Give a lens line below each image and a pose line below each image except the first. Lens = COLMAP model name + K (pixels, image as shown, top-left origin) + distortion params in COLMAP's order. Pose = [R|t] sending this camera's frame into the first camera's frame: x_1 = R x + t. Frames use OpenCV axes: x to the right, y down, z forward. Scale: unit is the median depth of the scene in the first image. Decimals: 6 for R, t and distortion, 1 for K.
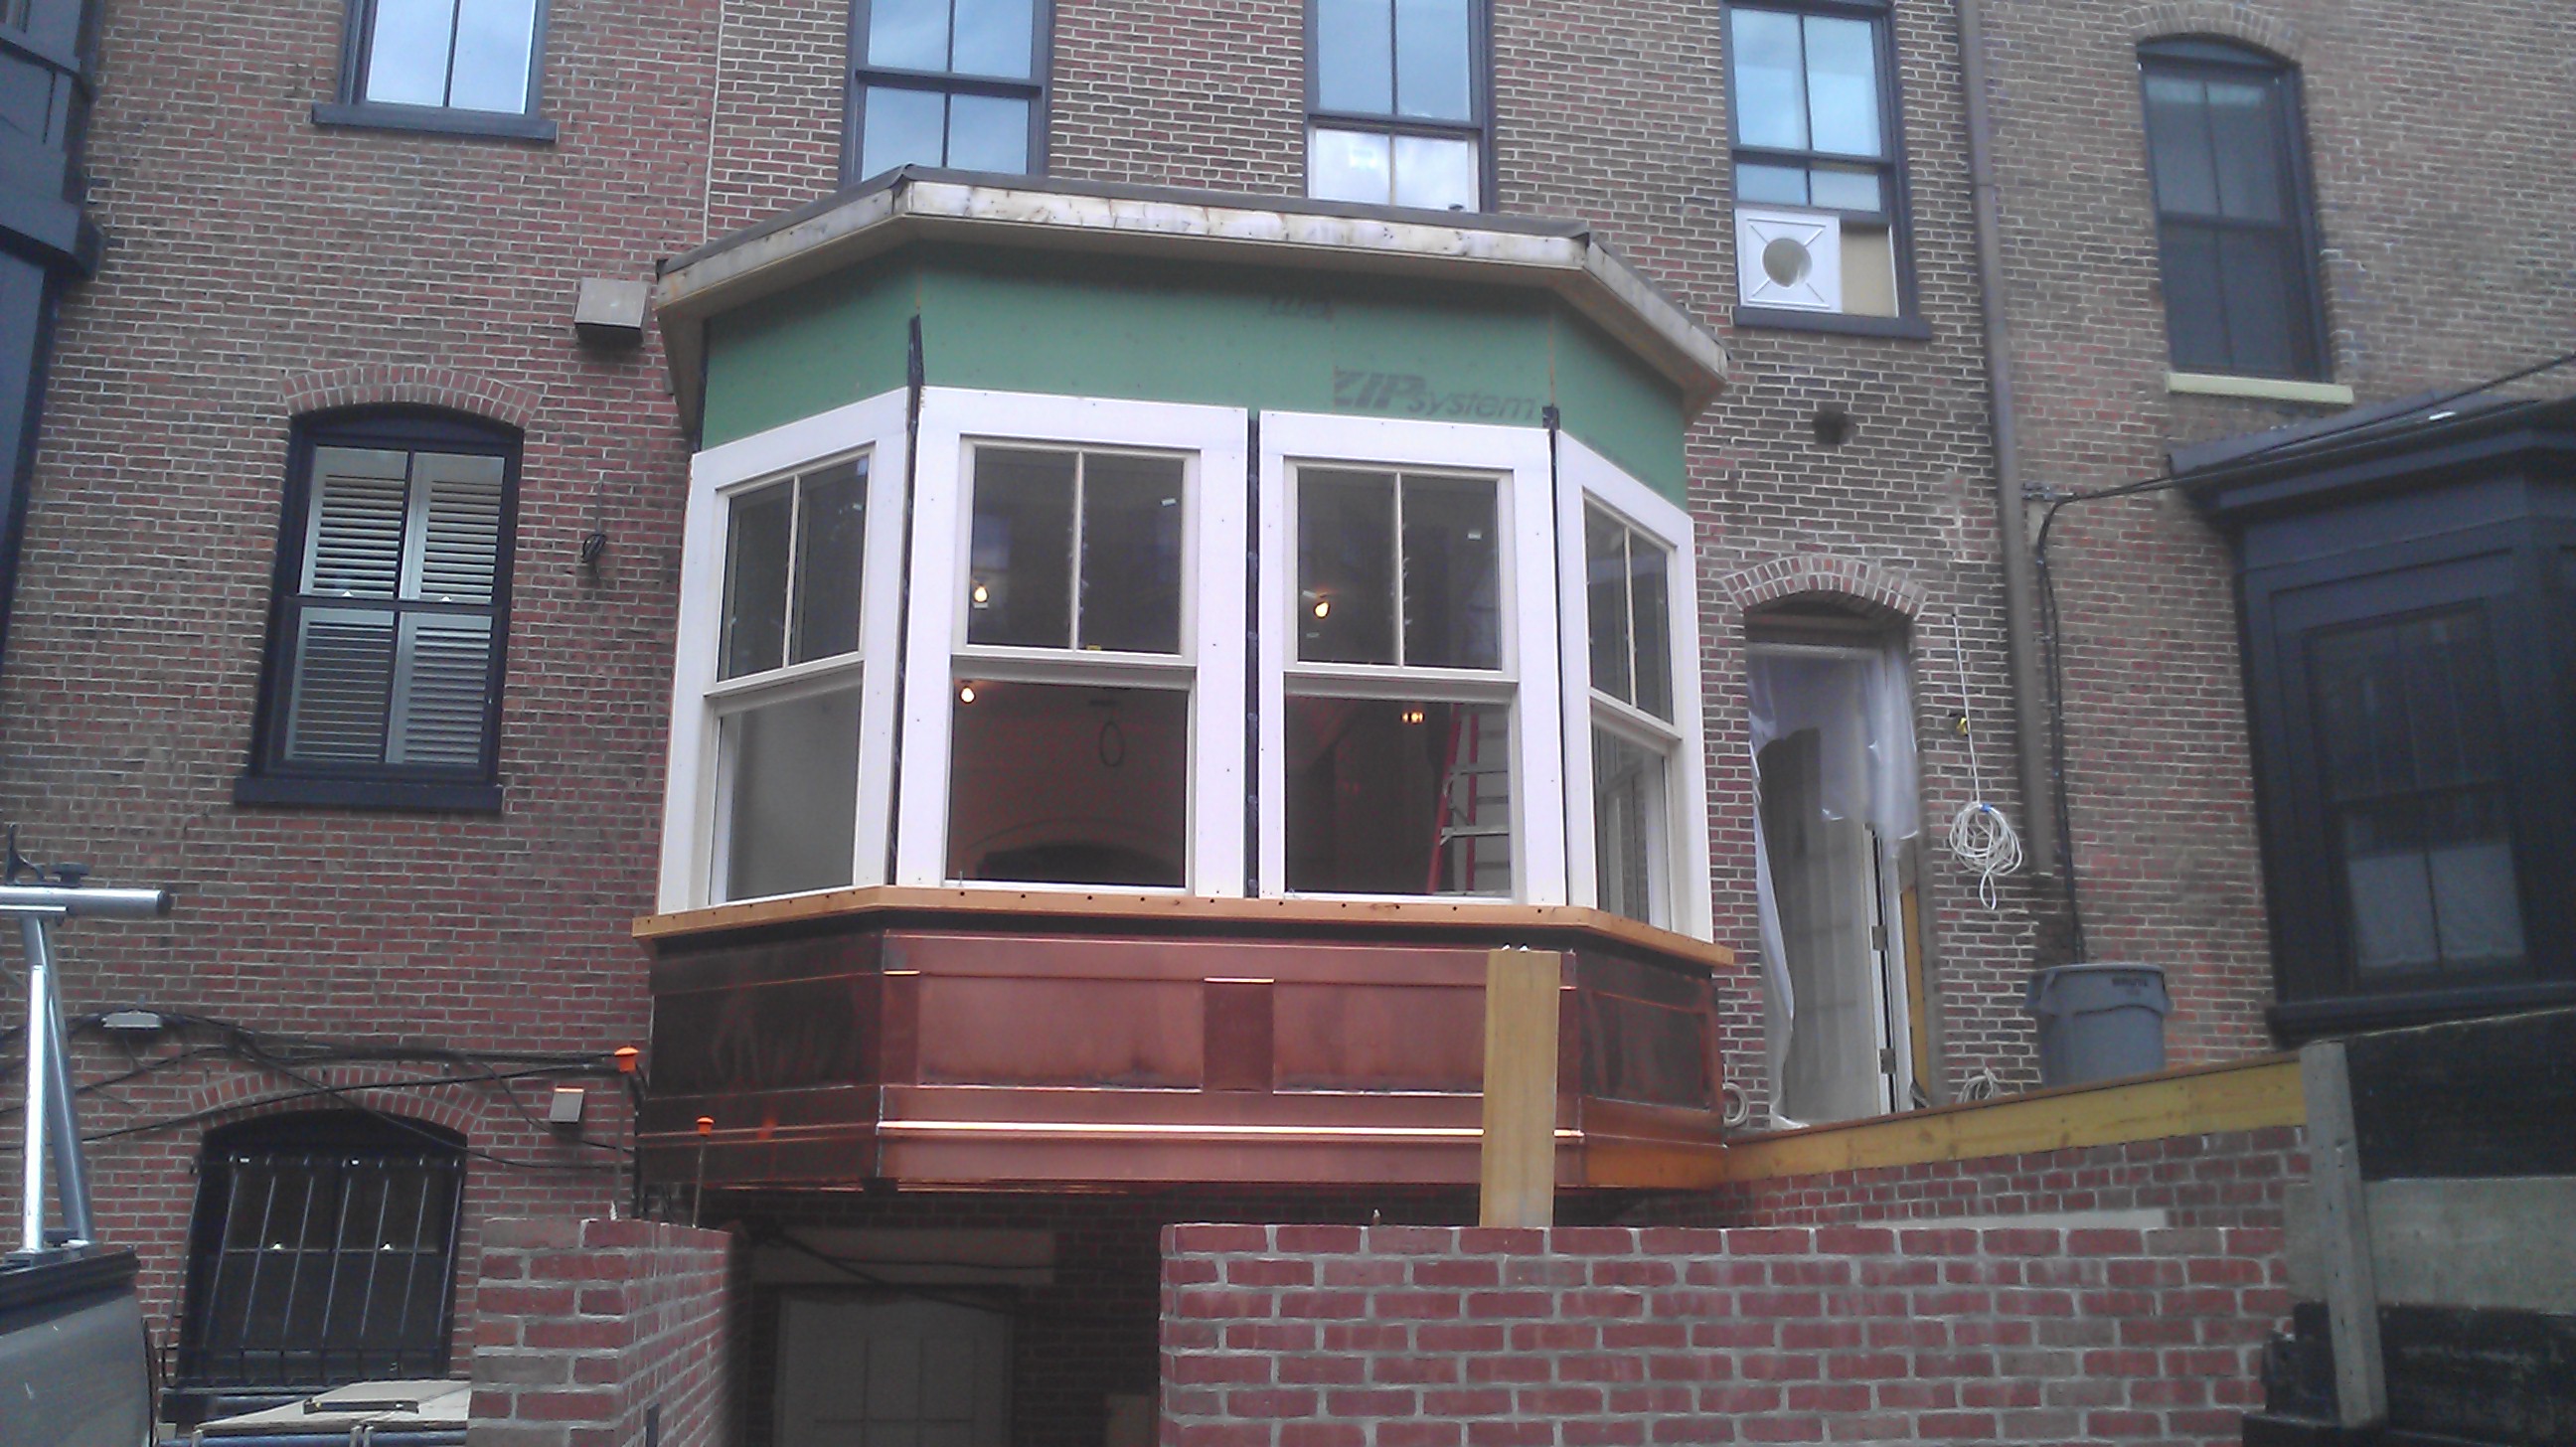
lens RADIAL K [[2096.3, 0, 1286.9], [0, 2096.3, 718.3], [0, 0, 1]] dist [-0.045014, 0.021007]
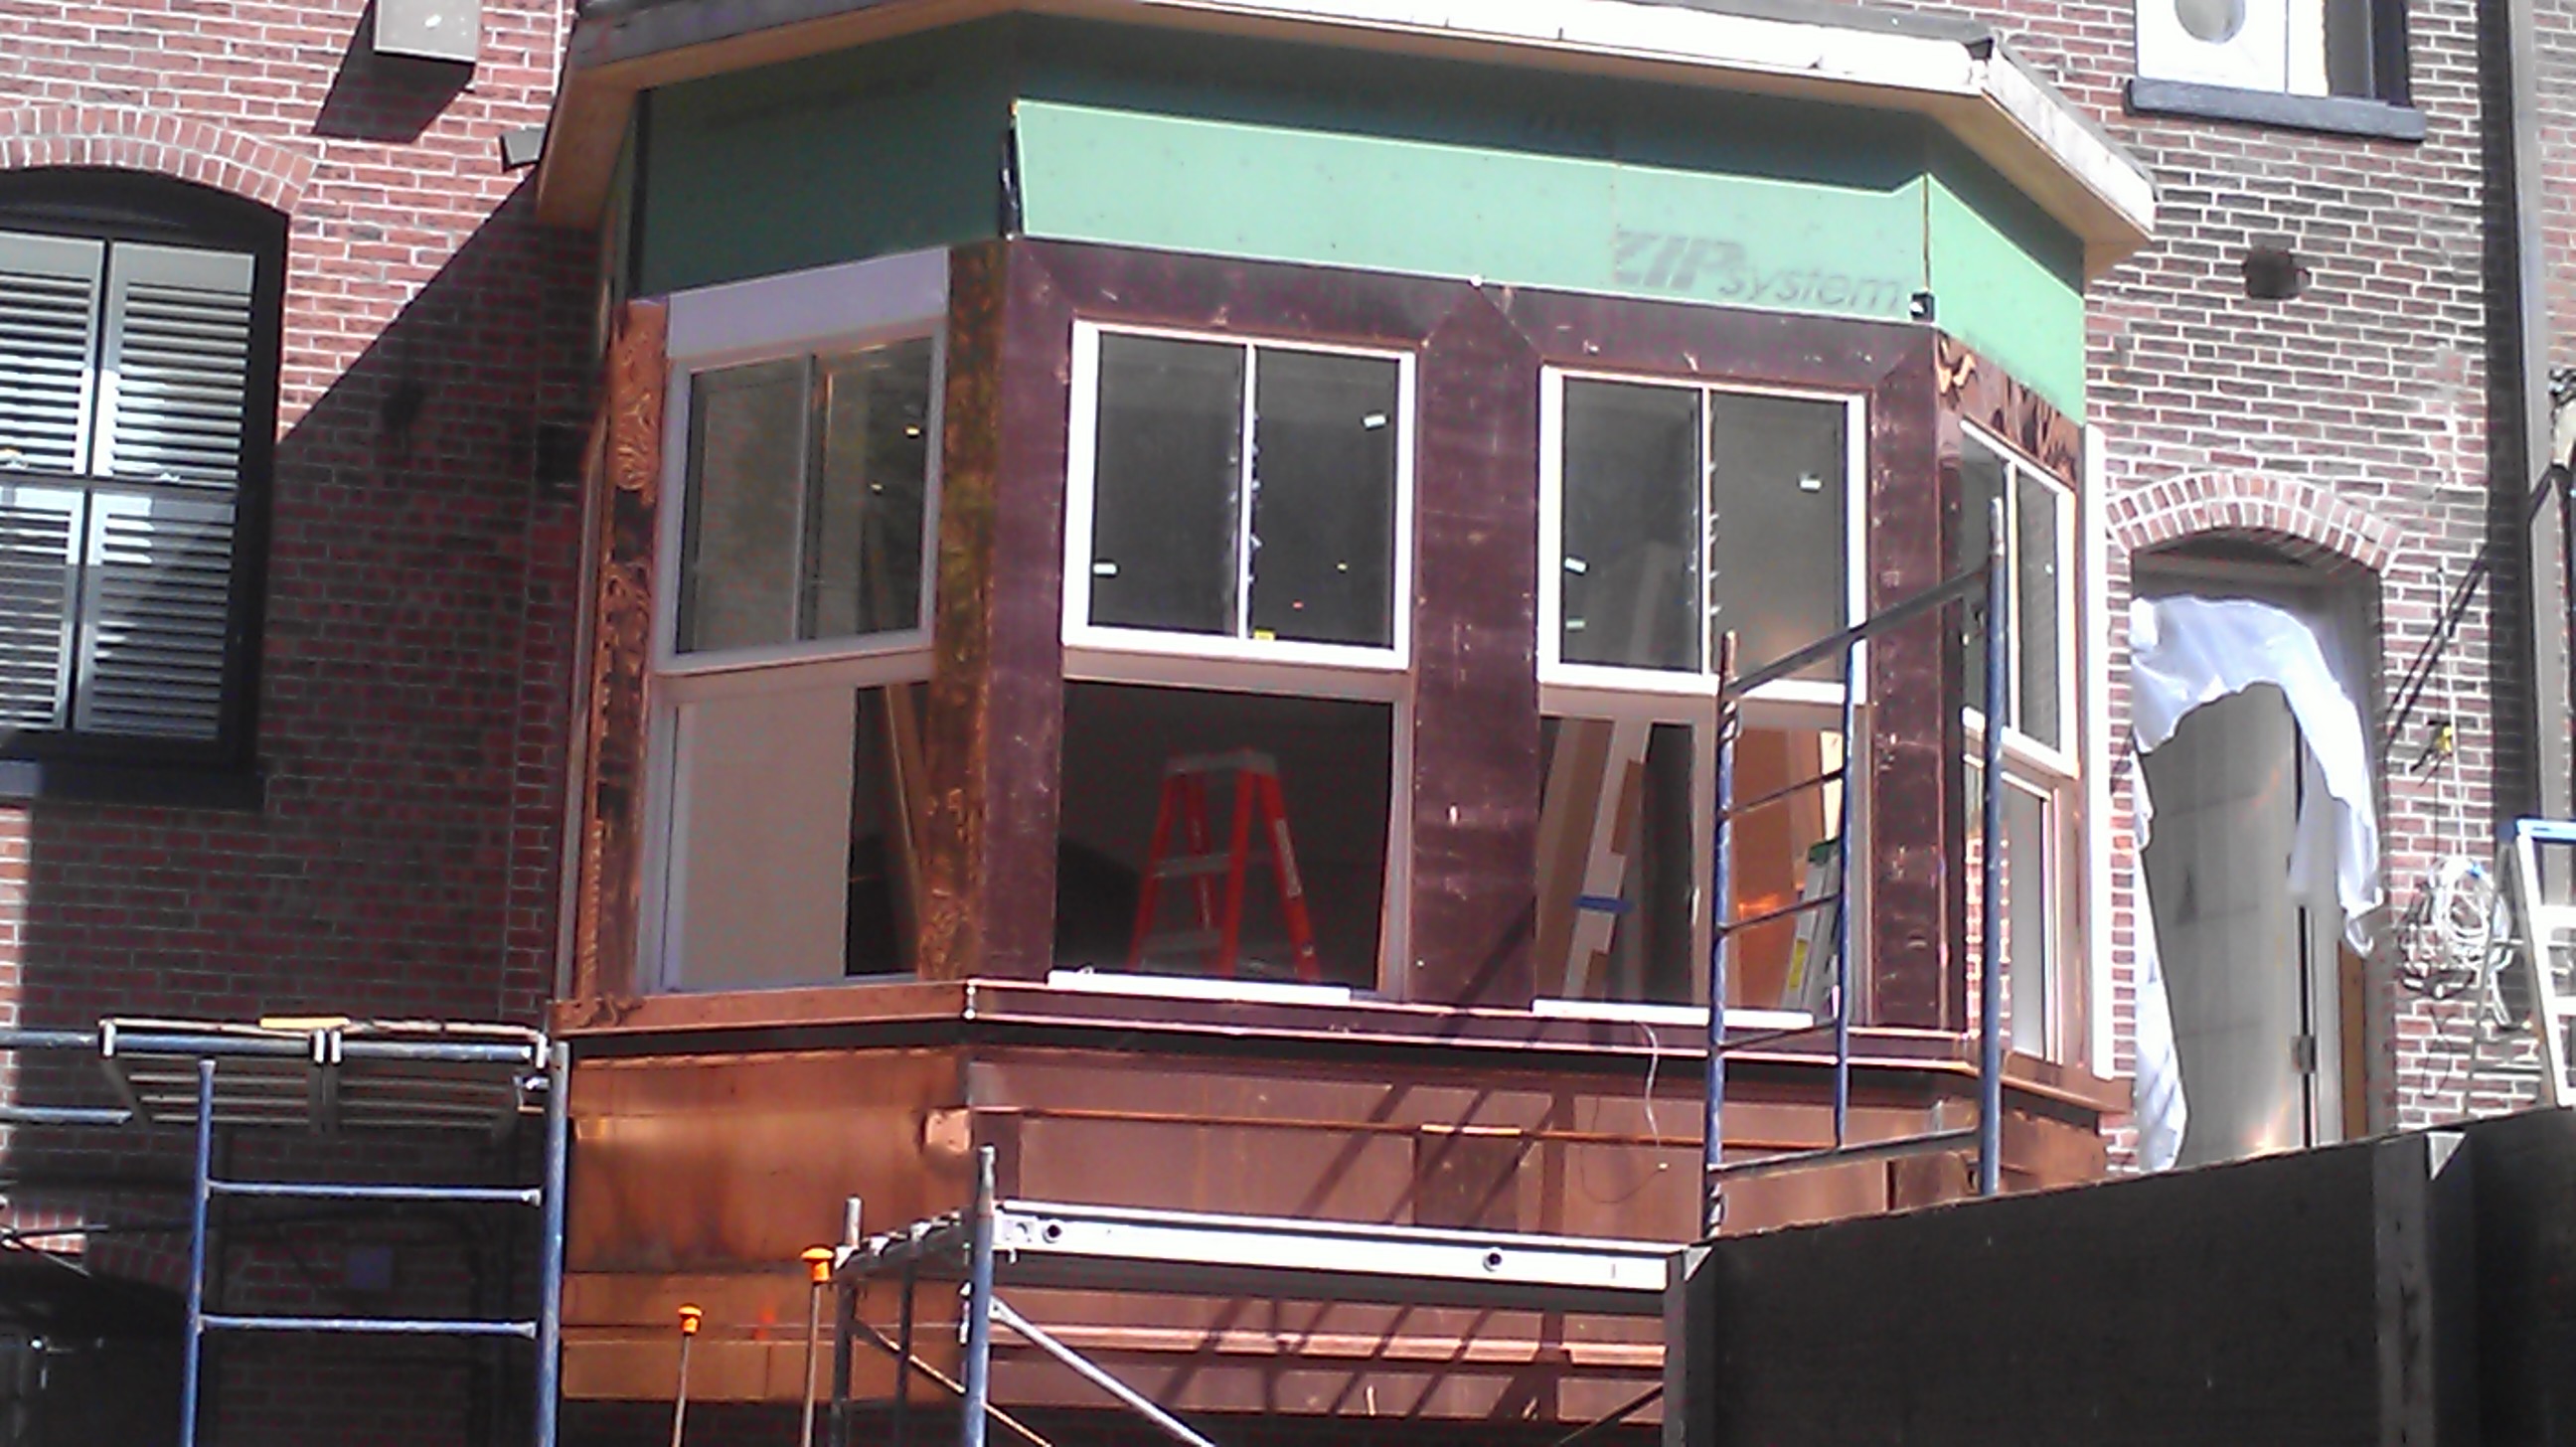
lens RADIAL K [[3778.8, 0, 1302.6], [0, 3778.8, 739.6], [0, 0, 1]] dist [-0.044008, 0.000000]
pose [[0.997504, 0.034176, 0.061784, -0.114108], [-0.037611, 0.997760, 0.055322, -0.050062], [-0.059755, -0.057508, 0.996555, -0.171505]]
